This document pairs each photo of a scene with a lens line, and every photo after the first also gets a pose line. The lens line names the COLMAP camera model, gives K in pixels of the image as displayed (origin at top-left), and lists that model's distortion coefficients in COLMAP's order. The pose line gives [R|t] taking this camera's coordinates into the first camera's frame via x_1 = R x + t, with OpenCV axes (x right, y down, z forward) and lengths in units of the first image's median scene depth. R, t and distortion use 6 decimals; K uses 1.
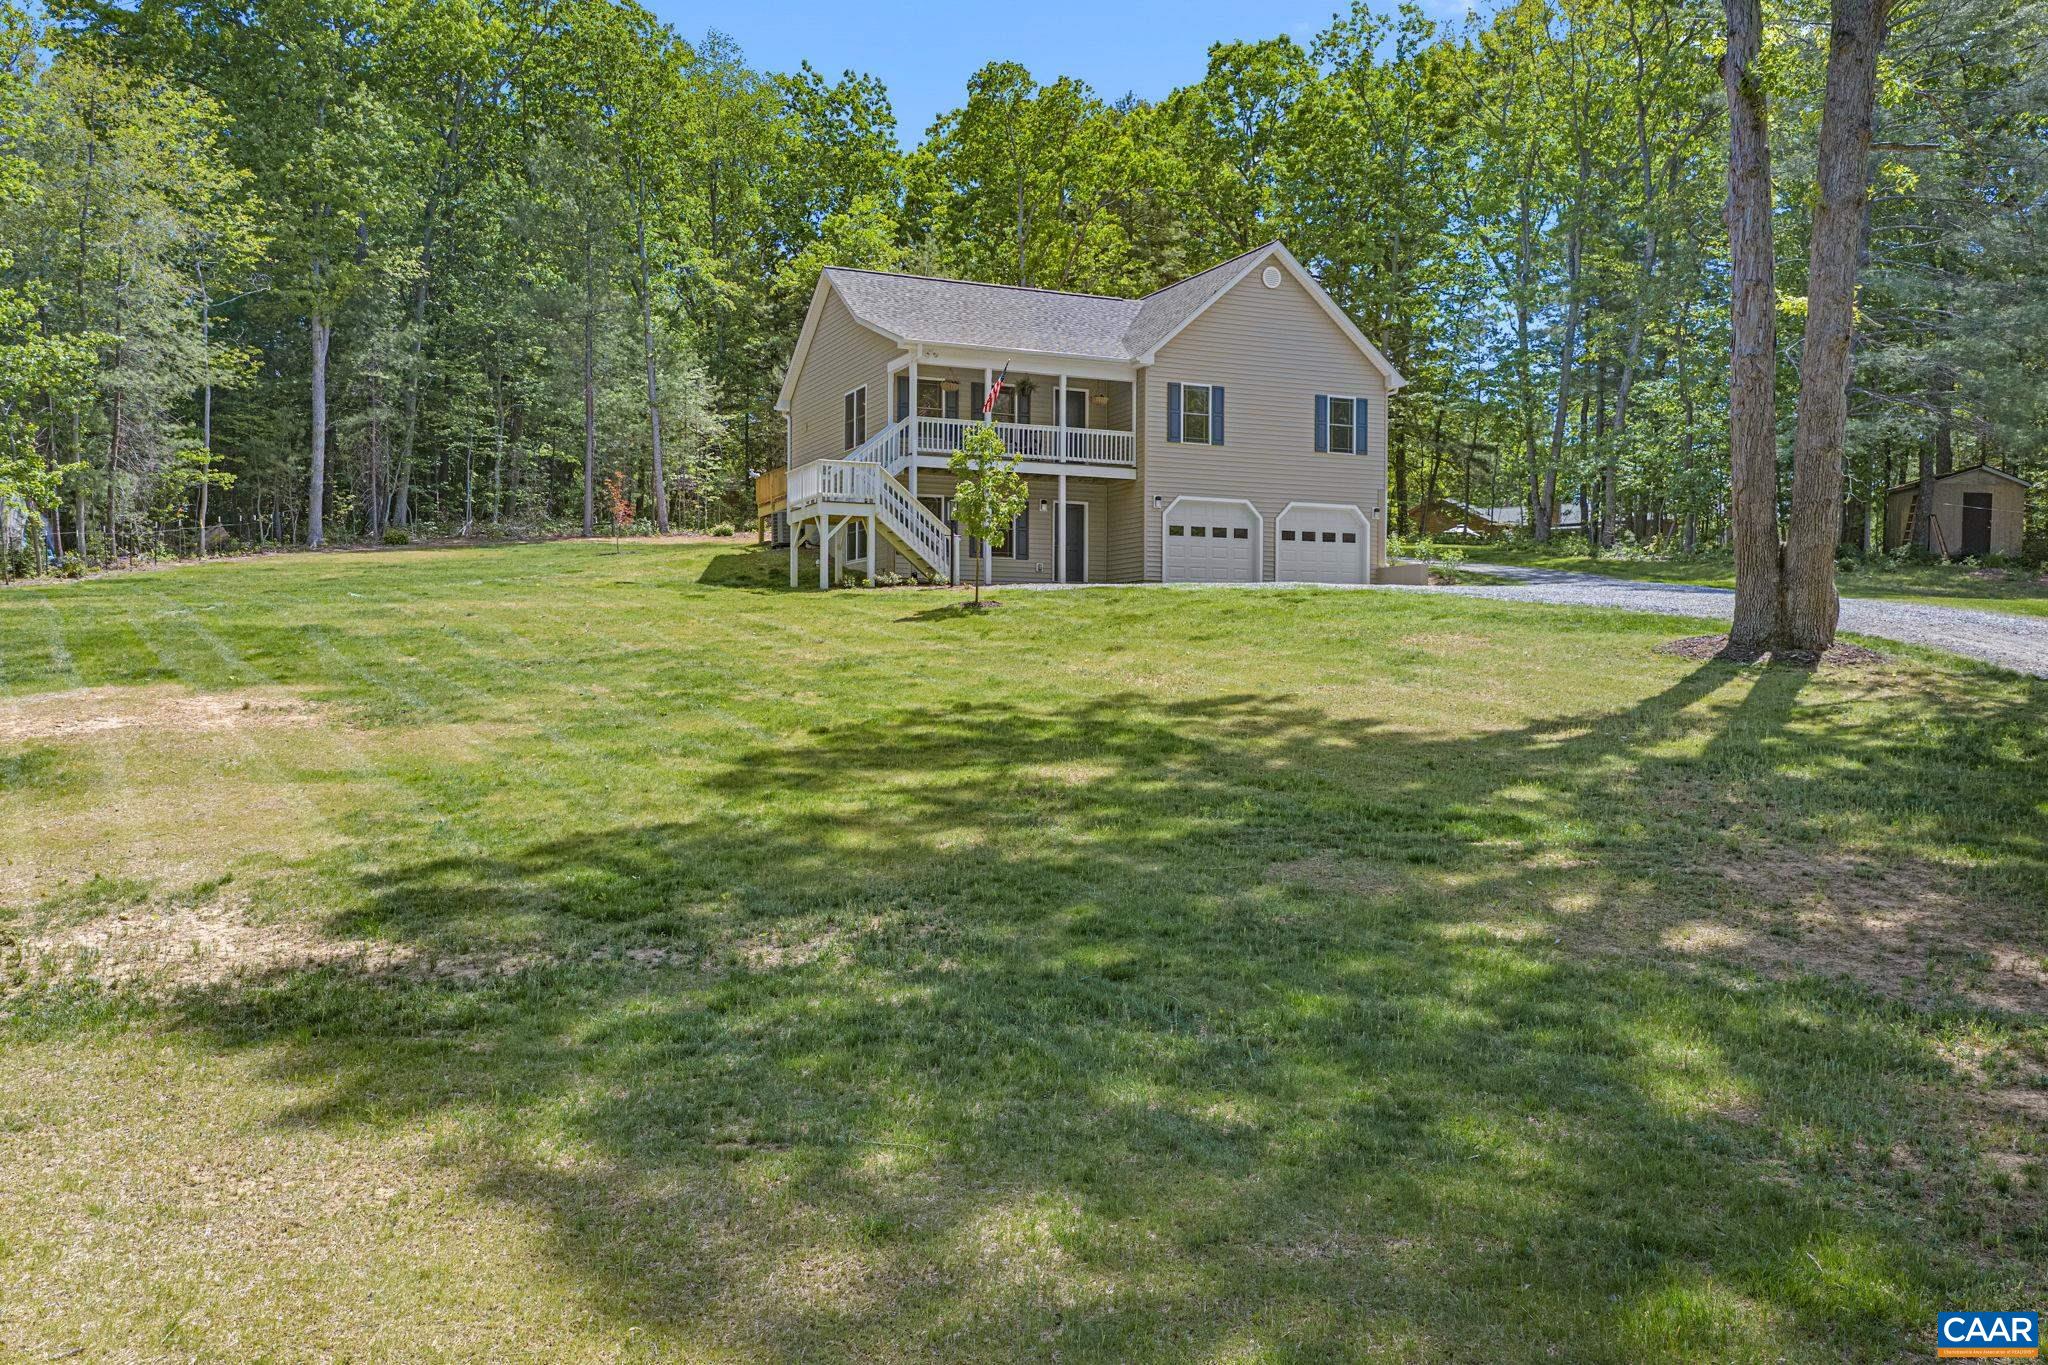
lens RADIAL K [[1733.1, 0, 1052.4], [0, 1733.1, 718.1], [0, 0, 1]] dist [0.022409, -0.032052]
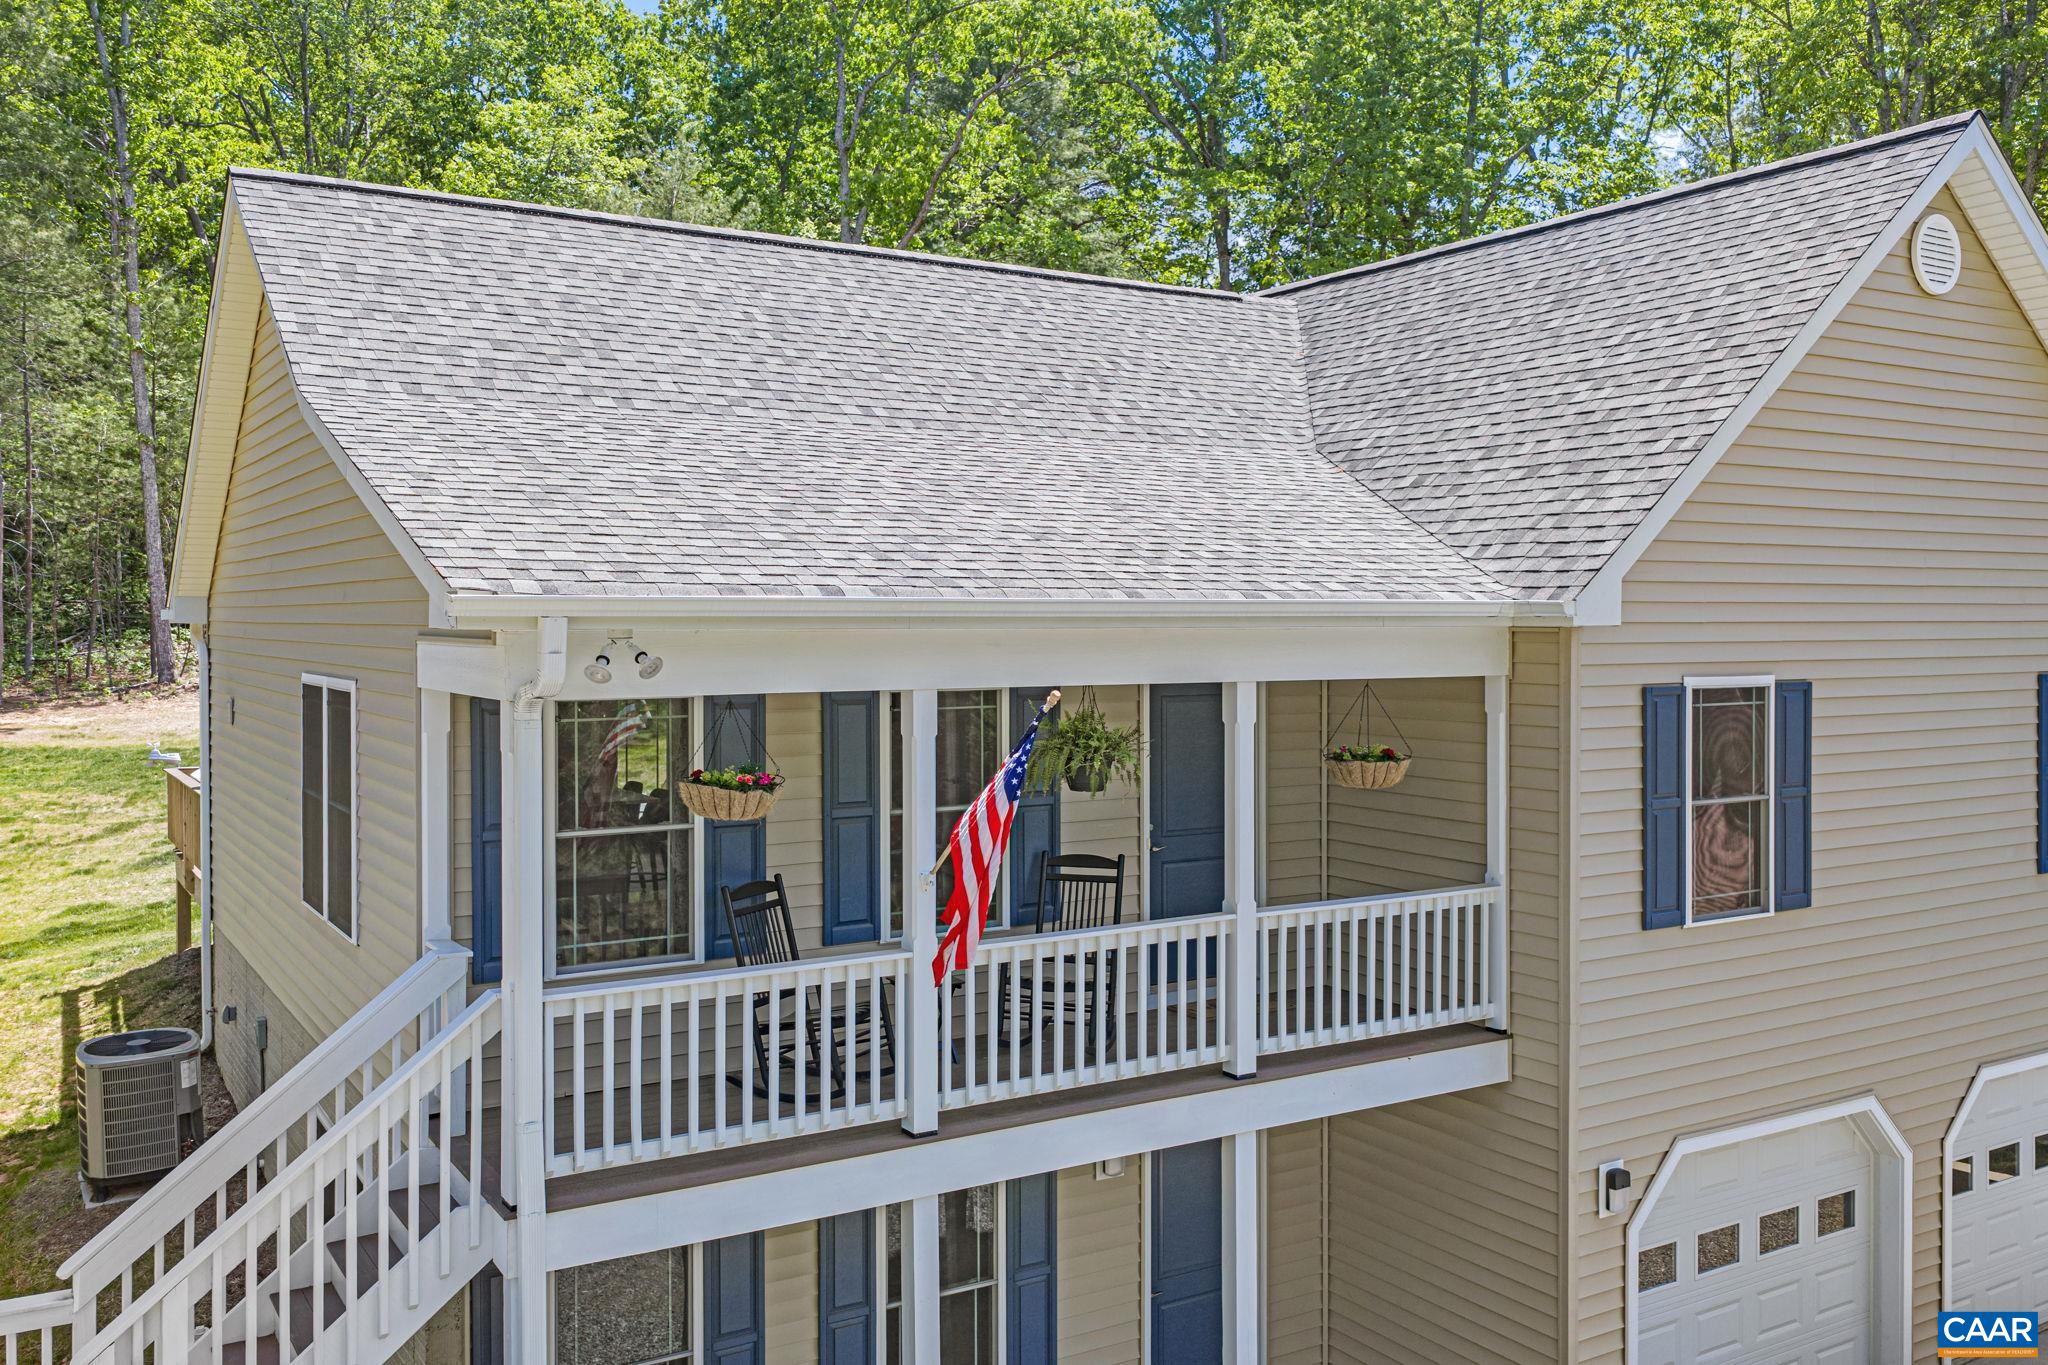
lens RADIAL K [[1733.1, 0, 1019.3], [0, 1733.1, 646.2], [0, 0, 1]] dist [0.022409, -0.032052]
pose [[0.992251, -0.006262, 0.124089, -0.047716], [0.007298, 0.999942, -0.007891, -0.192993], [-0.124032, 0.008735, 0.992240, 0.754509]]
